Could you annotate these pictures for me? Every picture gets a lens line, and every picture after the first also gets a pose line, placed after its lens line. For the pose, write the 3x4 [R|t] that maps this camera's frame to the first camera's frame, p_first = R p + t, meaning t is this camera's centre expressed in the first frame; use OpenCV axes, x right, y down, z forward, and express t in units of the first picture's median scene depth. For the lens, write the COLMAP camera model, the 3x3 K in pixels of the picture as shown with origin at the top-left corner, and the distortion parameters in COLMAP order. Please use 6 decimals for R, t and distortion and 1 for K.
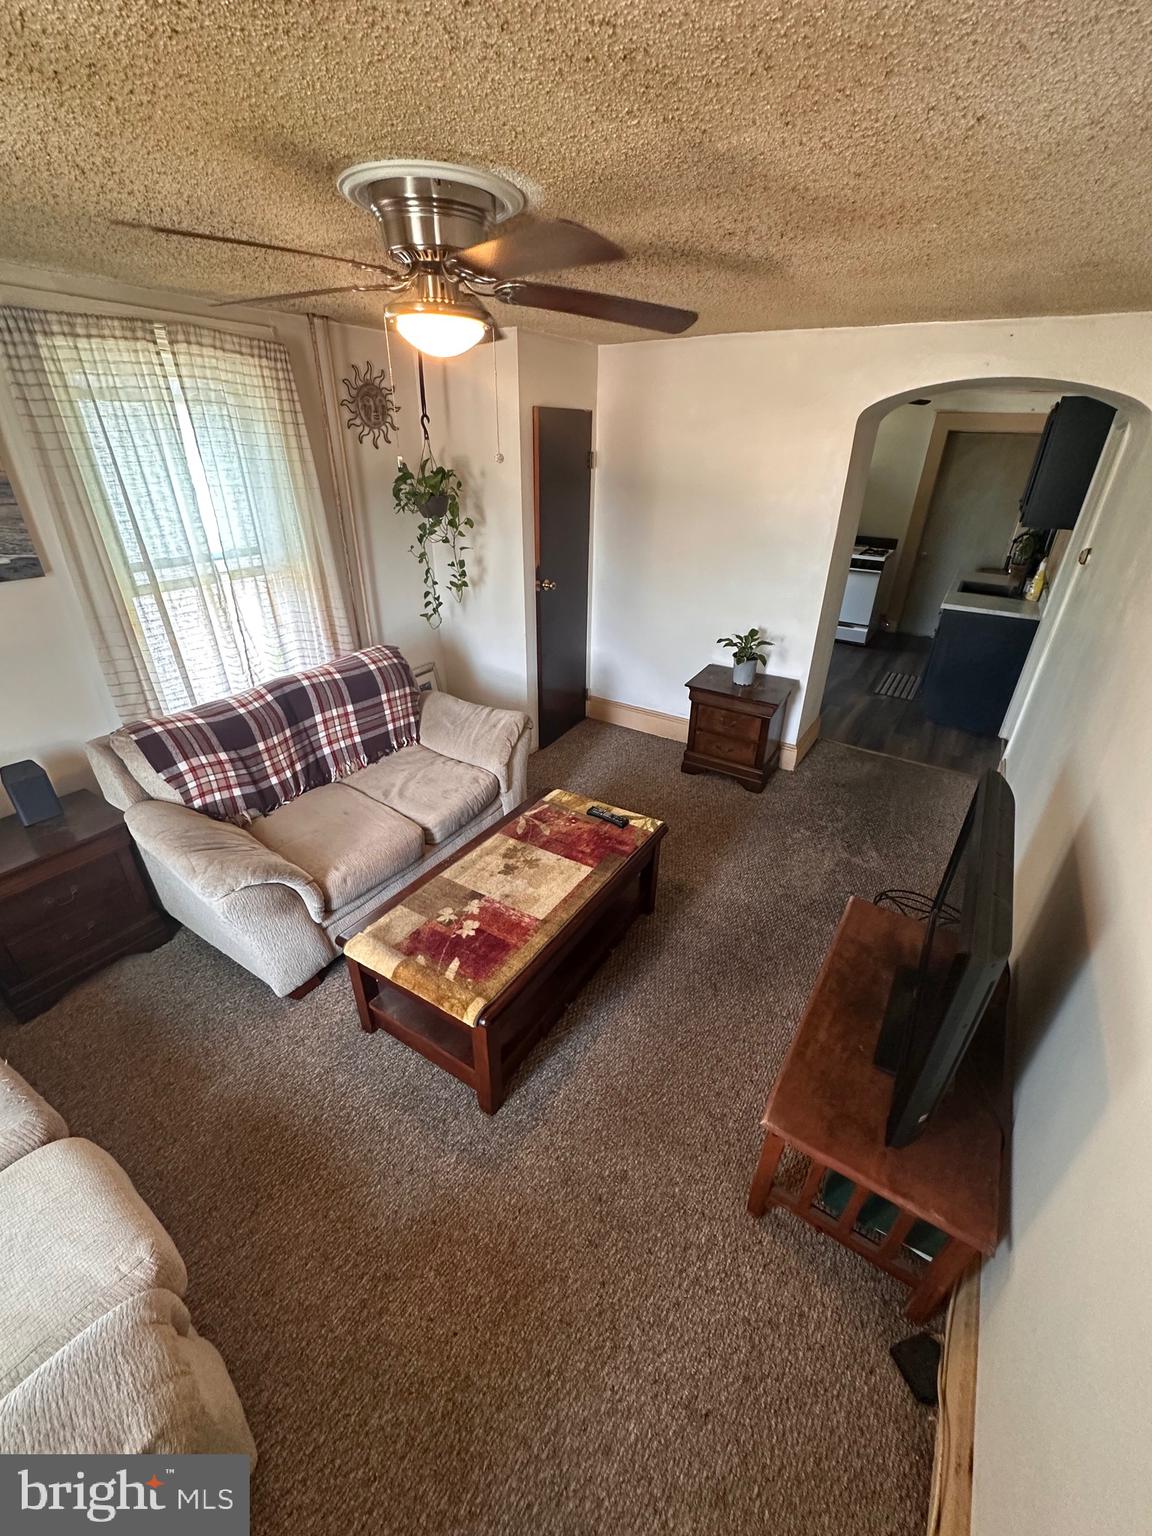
lens RADIAL K [[614.6, 0, 579.2], [0, 614.6, 771.4], [0, 0, 1]] dist [-0.004443, 0.001057]
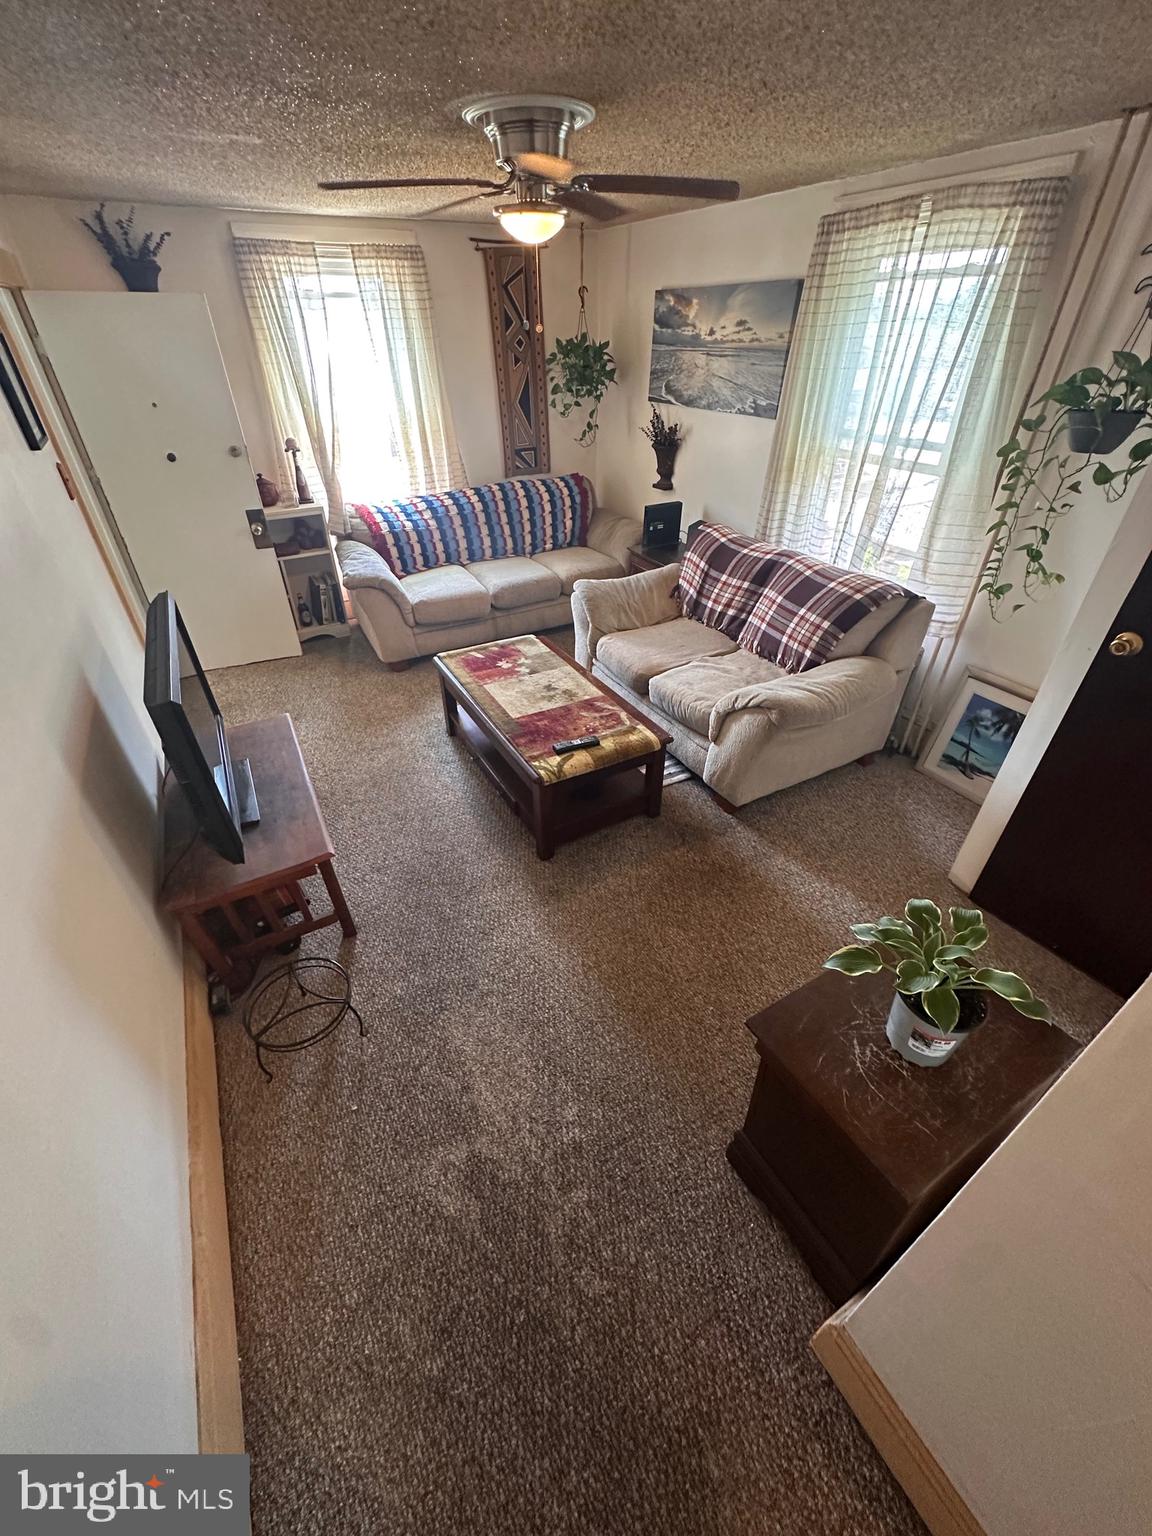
lens RADIAL K [[614.6, 0, 574.0], [0, 614.6, 767.5], [0, 0, 1]] dist [-0.004443, 0.001057]
pose [[-0.482616, 0.501546, -0.718006, 0.743979], [-0.415639, 0.590448, 0.691821, -0.558184], [0.770925, 0.632315, -0.076497, 1.095008]]
